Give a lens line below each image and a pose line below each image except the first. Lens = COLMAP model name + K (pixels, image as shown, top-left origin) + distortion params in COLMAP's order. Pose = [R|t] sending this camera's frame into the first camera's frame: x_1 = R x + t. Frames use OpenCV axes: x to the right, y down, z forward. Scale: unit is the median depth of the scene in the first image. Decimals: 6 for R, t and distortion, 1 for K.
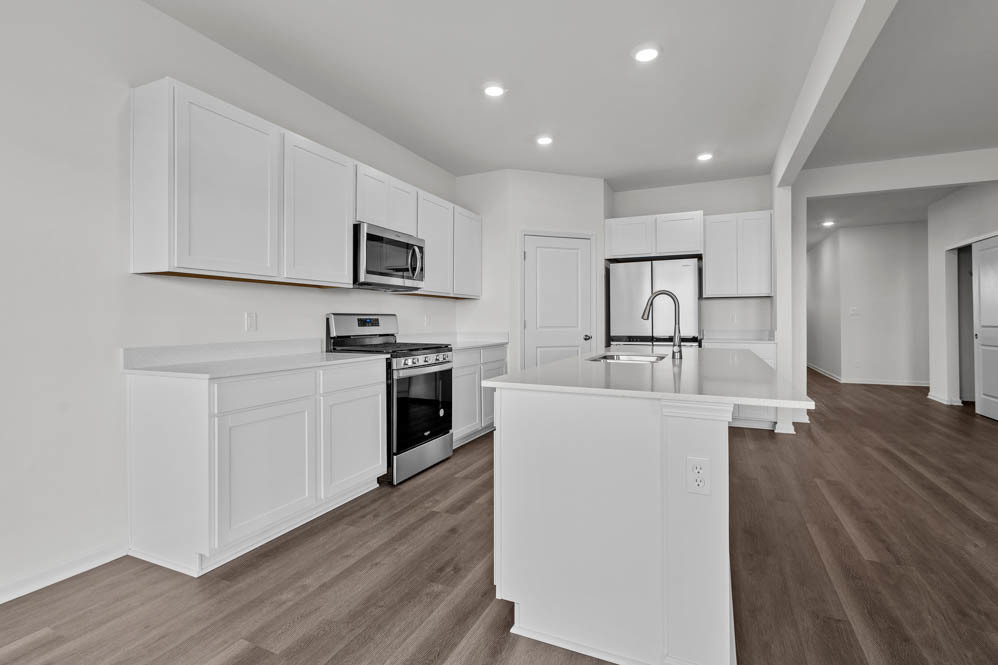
lens RADIAL K [[464.8, 0, 502.7], [0, 464.8, 324.5], [0, 0, 1]] dist [-0.000680, -0.000933]
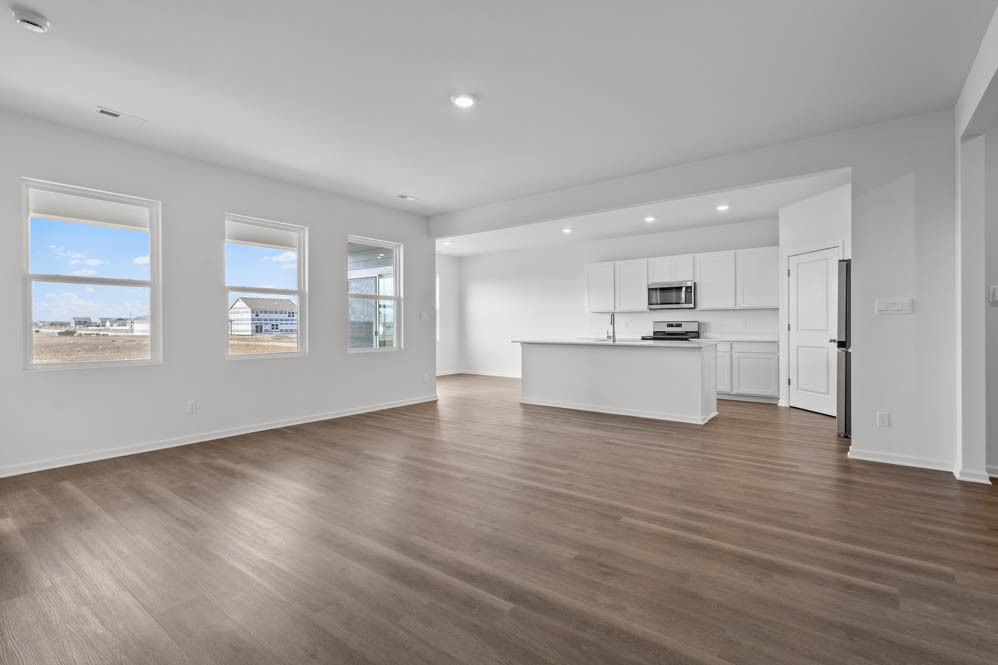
lens RADIAL K [[464.8, 0, 502.7], [0, 464.8, 324.5], [0, 0, 1]] dist [-0.000680, -0.000933]
pose [[-0.225660, -0.001375, -0.974205, 1.933187], [-0.003822, 0.999993, -0.000526, -0.004208], [0.974199, 0.003605, -0.225663, 0.700607]]
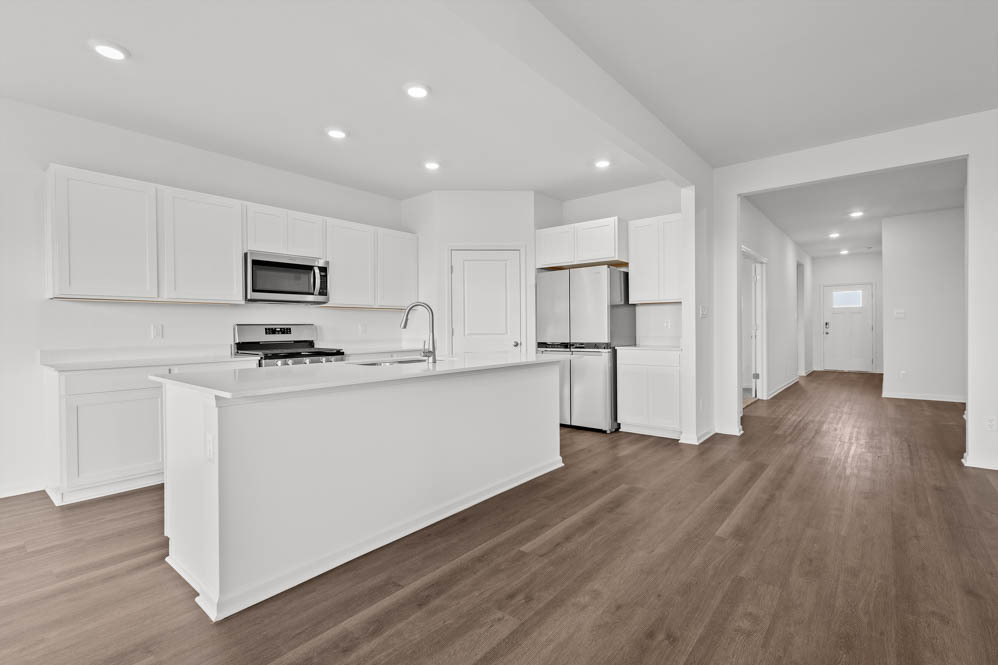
lens RADIAL K [[460.7, 0, 499.0], [0, 460.7, 332.5], [0, 0, 1]] dist [0.002266, 0.000027]
pose [[0.966972, -0.004286, -0.254847, 0.572323], [0.005059, 0.999984, 0.002378, -0.000731], [0.254832, -0.003589, 0.966979, -0.026452]]
